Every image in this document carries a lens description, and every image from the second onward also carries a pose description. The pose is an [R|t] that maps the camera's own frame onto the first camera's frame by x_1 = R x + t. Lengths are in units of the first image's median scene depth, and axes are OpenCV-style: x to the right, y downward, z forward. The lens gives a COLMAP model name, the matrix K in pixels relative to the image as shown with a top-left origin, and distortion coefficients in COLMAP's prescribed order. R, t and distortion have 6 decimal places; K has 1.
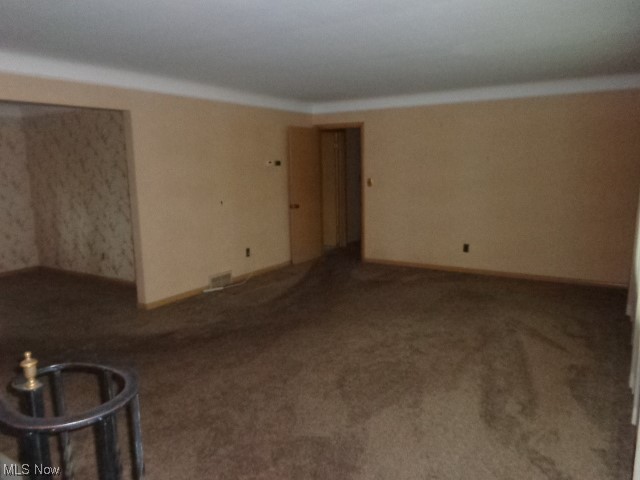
lens RADIAL K [[484.5, 0, 321.1], [0, 484.5, 243.5], [0, 0, 1]] dist [0.006177, -0.007960]
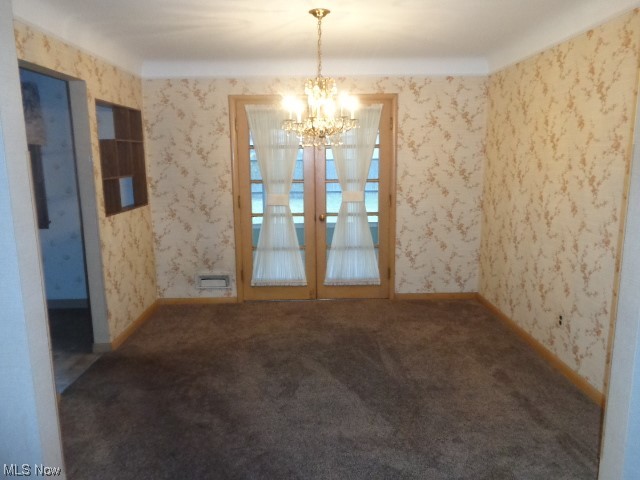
lens RADIAL K [[484.5, 0, 321.1], [0, 484.5, 243.5], [0, 0, 1]] dist [0.006177, -0.007960]
pose [[0.555272, 0.169464, -0.814221, -0.163124], [-0.136880, 0.984291, 0.111513, -0.073685], [0.820327, 0.049531, 0.569745, 0.442835]]
